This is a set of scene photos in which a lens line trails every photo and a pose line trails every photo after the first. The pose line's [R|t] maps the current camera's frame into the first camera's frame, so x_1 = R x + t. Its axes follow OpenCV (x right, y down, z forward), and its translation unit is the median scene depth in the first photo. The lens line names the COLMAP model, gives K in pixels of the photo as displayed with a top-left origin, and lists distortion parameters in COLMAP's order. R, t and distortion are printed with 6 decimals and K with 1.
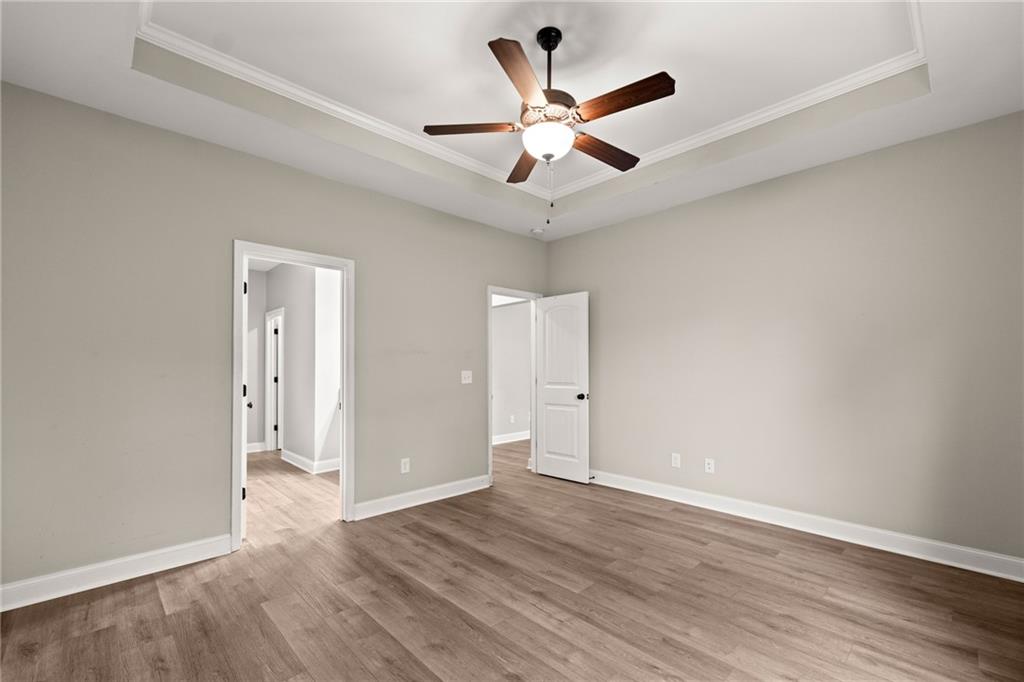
lens RADIAL K [[433.2, 0, 535.4], [0, 433.2, 362.8], [0, 0, 1]] dist [-0.000108, -0.000155]
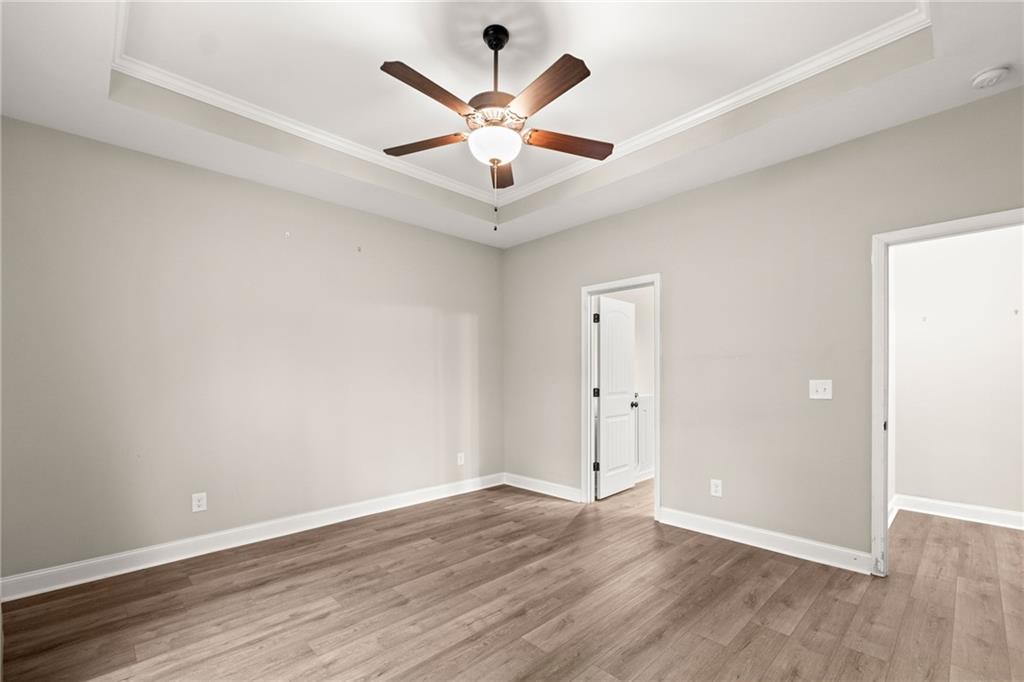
lens RADIAL K [[438.9, 0, 511.6], [0, 438.9, 377.8], [0, 0, 1]] dist [0.000216, 0.000243]
pose [[-0.022321, 0.007619, -0.999722, 0.947202], [0.017962, 0.999813, 0.007219, 0.003267], [0.999589, -0.017796, -0.022454, 0.979573]]
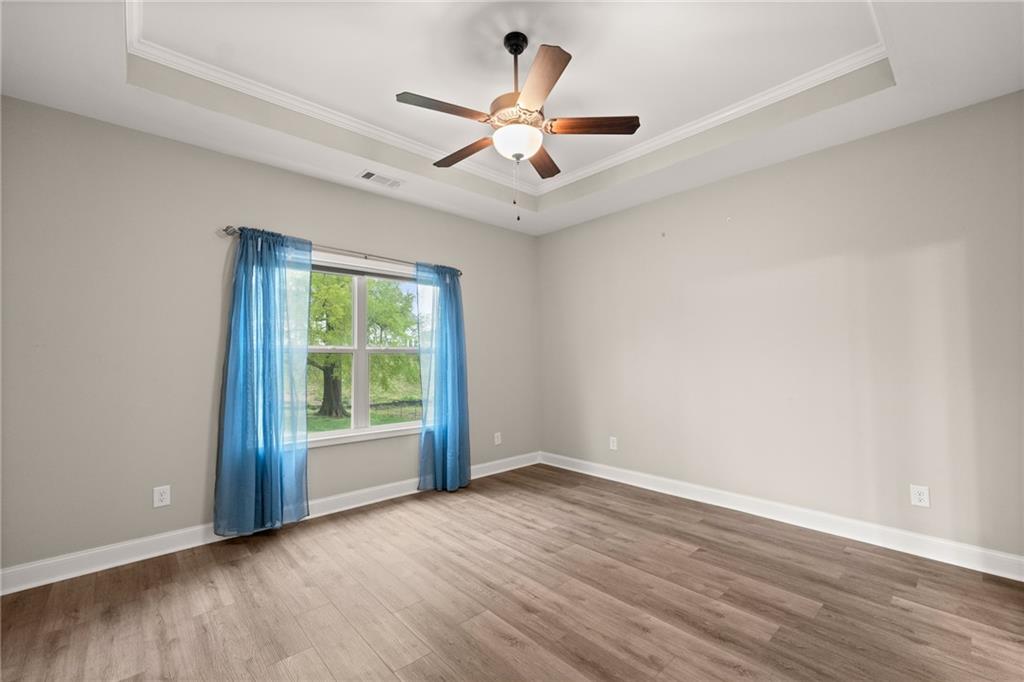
lens RADIAL K [[433.2, 0, 535.4], [0, 433.2, 362.8], [0, 0, 1]] dist [-0.000108, -0.000155]
pose [[-0.999631, 0.011328, 0.024707, -0.030207], [0.011368, 0.999934, 0.001465, 0.016731], [-0.024688, 0.001745, -0.999694, 1.841592]]
